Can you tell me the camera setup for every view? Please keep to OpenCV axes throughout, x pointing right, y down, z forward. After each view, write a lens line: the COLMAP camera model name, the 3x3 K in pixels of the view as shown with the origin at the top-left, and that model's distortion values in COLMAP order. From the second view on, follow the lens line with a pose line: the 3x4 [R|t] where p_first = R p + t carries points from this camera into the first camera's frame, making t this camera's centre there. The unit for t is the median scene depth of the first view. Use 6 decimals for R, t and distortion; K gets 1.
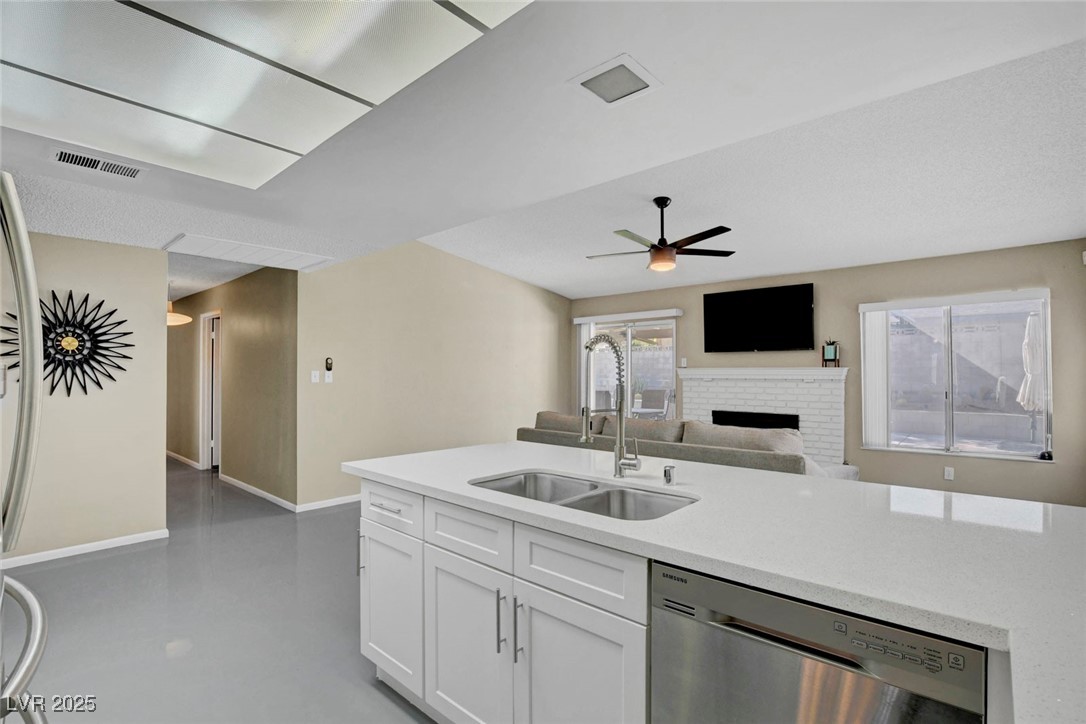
lens RADIAL K [[514.4, 0, 542.9], [0, 514.4, 368.0], [0, 0, 1]] dist [-0.039547, 0.003962]
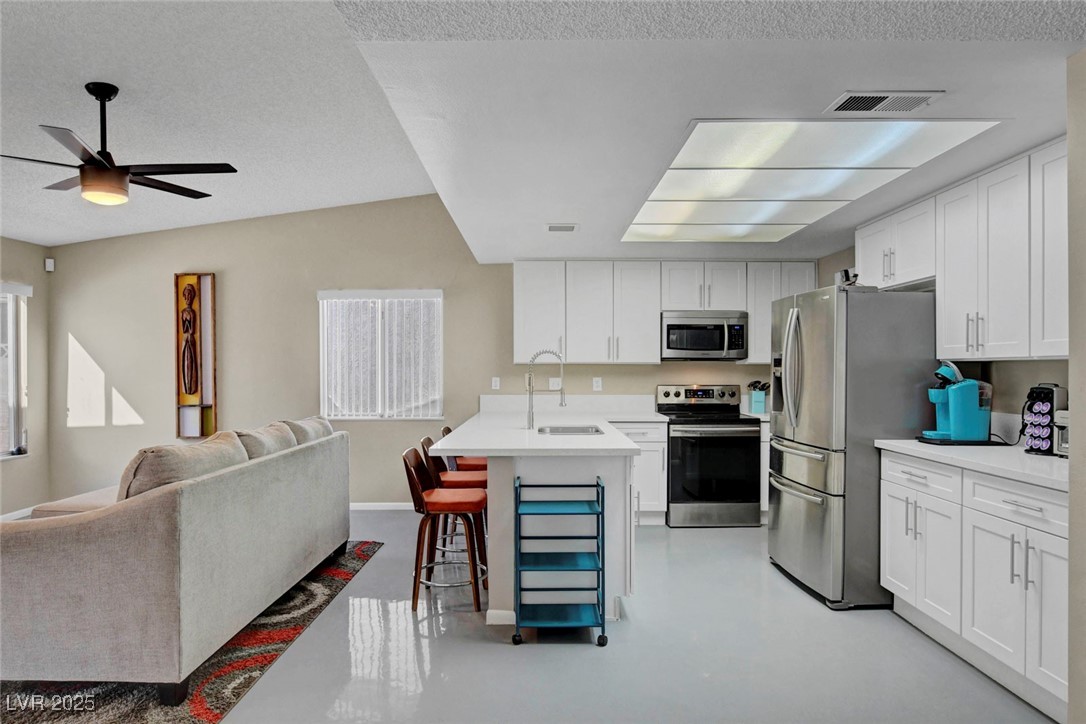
lens RADIAL K [[668.3, 0, 544.7], [0, 668.3, 368.9], [0, 0, 1]] dist [-0.022448, 0.015040]
pose [[-0.680619, -0.001776, 0.732635, -0.561314], [-0.007892, 0.999957, -0.004907, 0.007174], [-0.732595, -0.009121, -0.680604, 0.906927]]
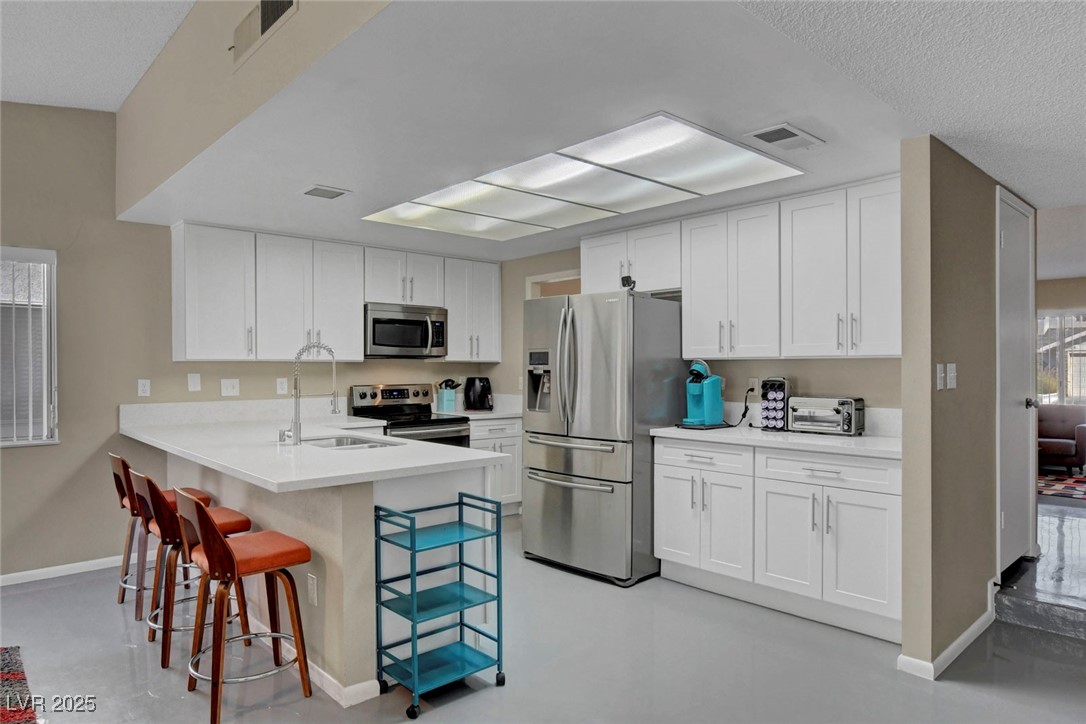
lens RADIAL K [[668.3, 0, 547.9], [0, 668.3, 370.7], [0, 0, 1]] dist [-0.022448, 0.015040]
pose [[-0.996764, 0.001562, 0.080364, -0.240261], [0.001381, 0.999996, -0.002312, 0.007703], [-0.080367, -0.002194, -0.996763, 0.974721]]
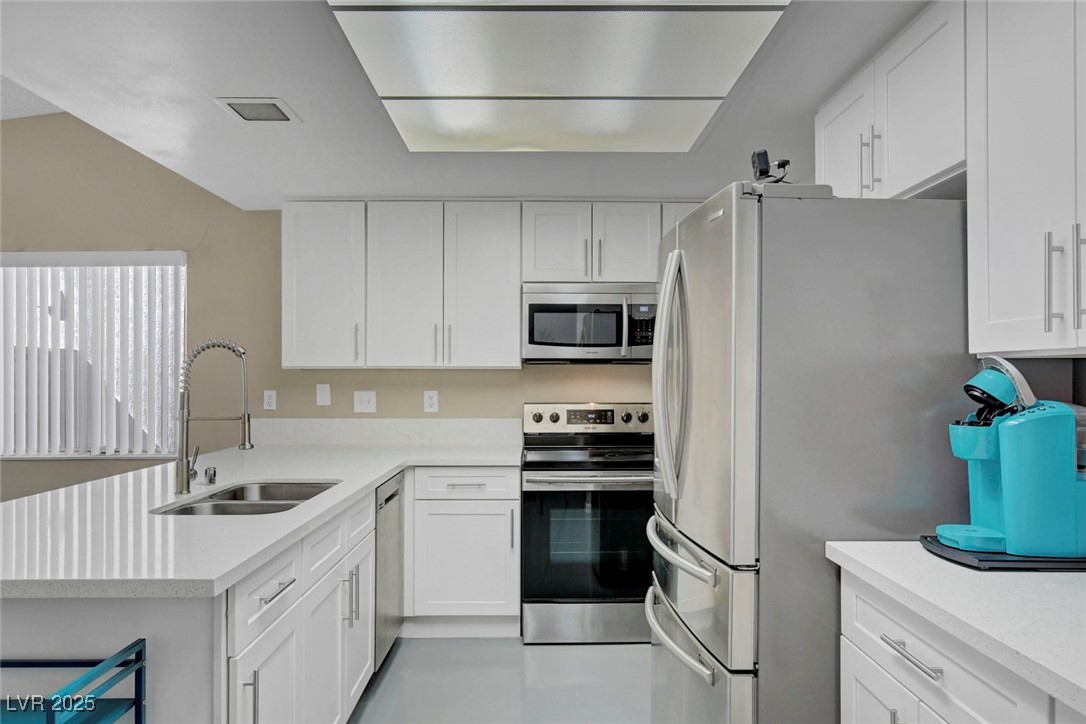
lens RADIAL K [[727.9, 0, 546.2], [0, 727.9, 371.2], [0, 0, 1]] dist [-0.017830, 0.011385]
pose [[-0.680694, 0.004855, 0.732552, -0.444100], [-0.006914, 0.999891, -0.013051, 0.003884], [-0.732535, -0.013949, -0.680586, 0.508071]]
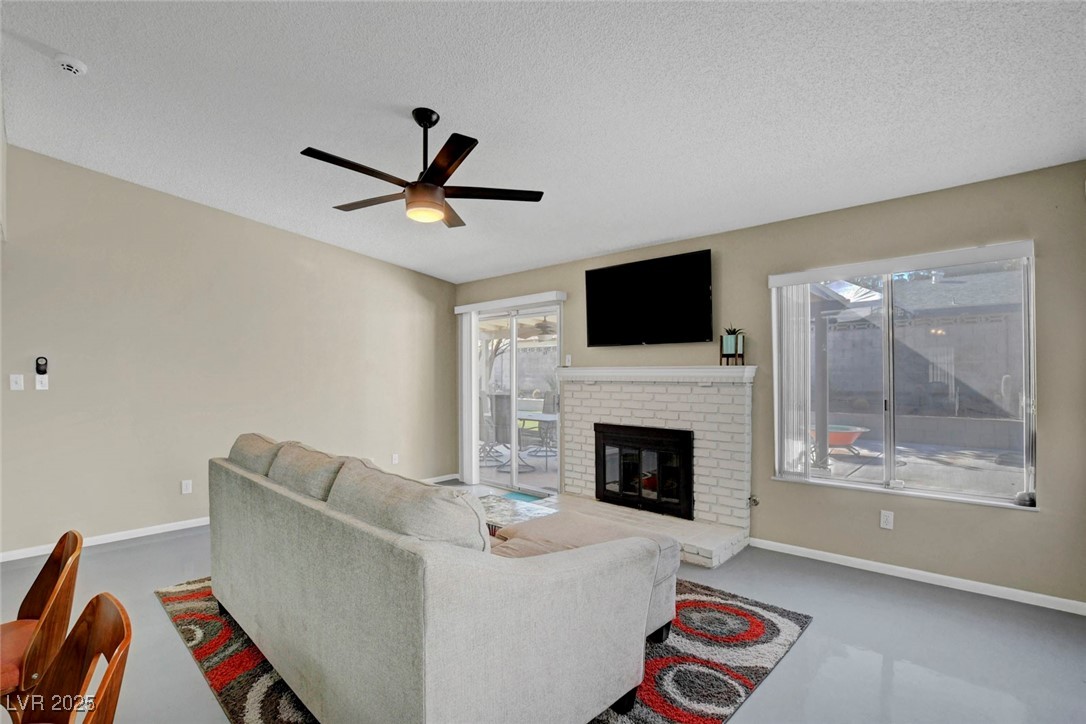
lens RADIAL K [[514.4, 0, 549.7], [0, 514.4, 375.7], [0, 0, 1]] dist [-0.039547, 0.003962]
pose [[0.999777, -0.005505, -0.020385, 0.319397], [0.005838, 0.999850, 0.016289, -0.000300], [0.020292, -0.016405, 0.999660, 0.267165]]
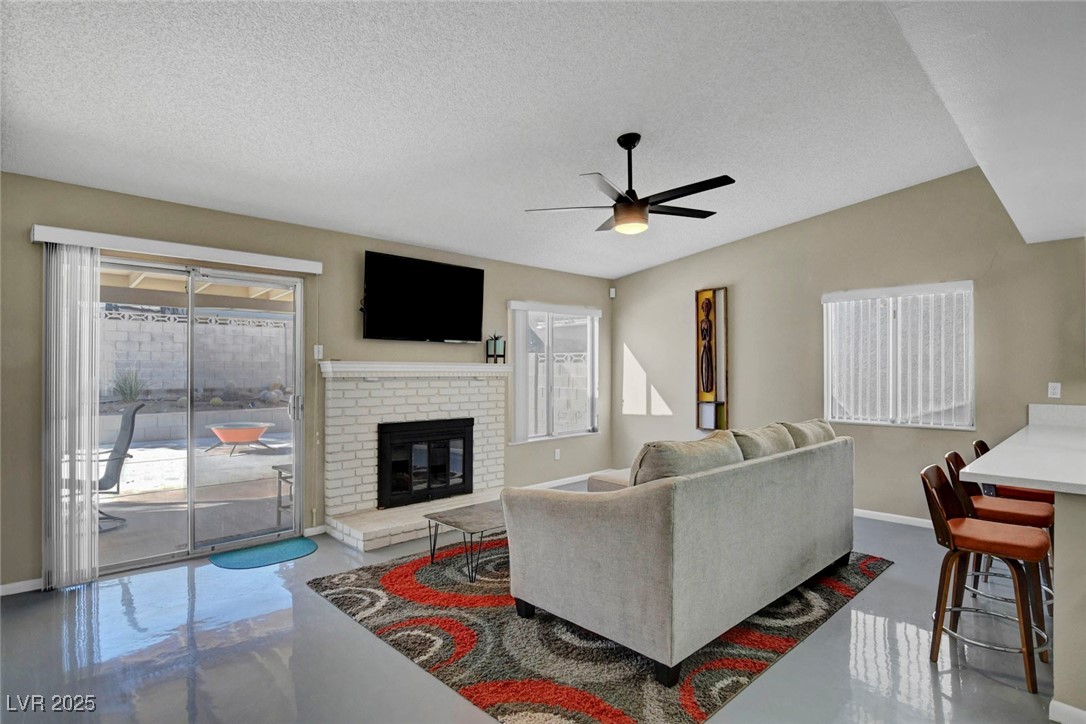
lens RADIAL K [[564.4, 0, 536.8], [0, 564.4, 369.0], [0, 0, 1]] dist [-0.026578, 0.002764]
pose [[0.058595, -0.000101, 0.998282, -0.464749], [-0.013939, 0.999902, 0.000919, 0.006799], [-0.998184, -0.013969, 0.058588, 0.853188]]
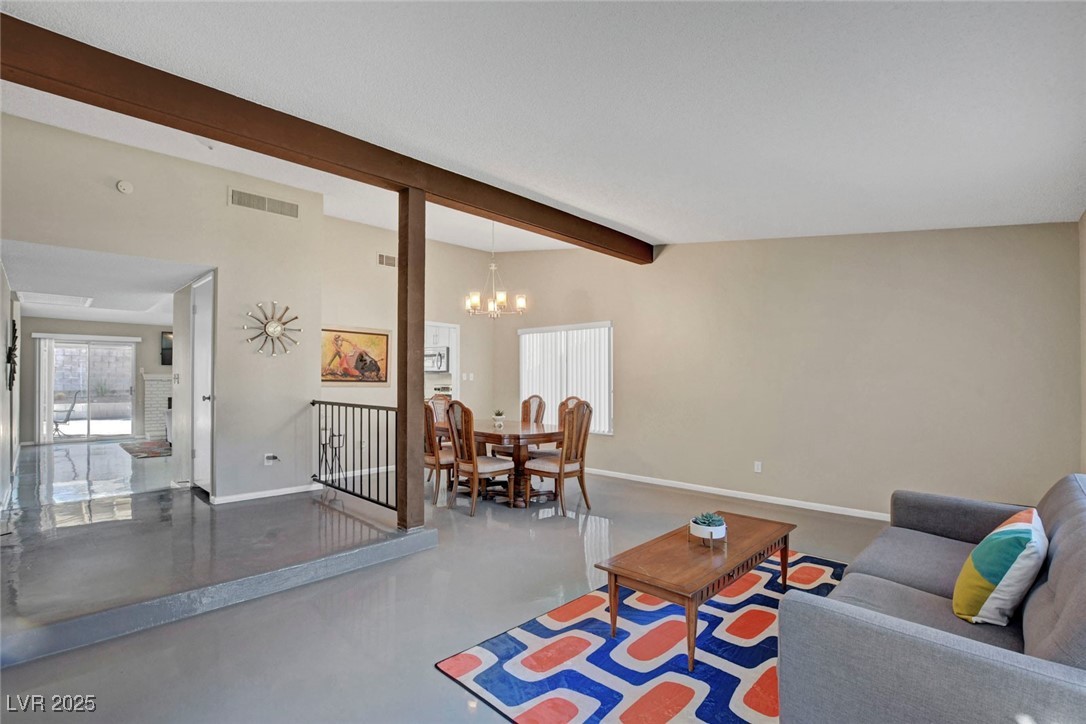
lens RADIAL K [[514.4, 0, 552.7], [0, 514.4, 369.6], [0, 0, 1]] dist [-0.039547, 0.003962]
pose [[0.018643, 0.013407, 0.999736, -1.591288], [-0.006656, 0.999890, -0.013285, 0.000887], [-0.999804, -0.006407, 0.018730, -0.419619]]
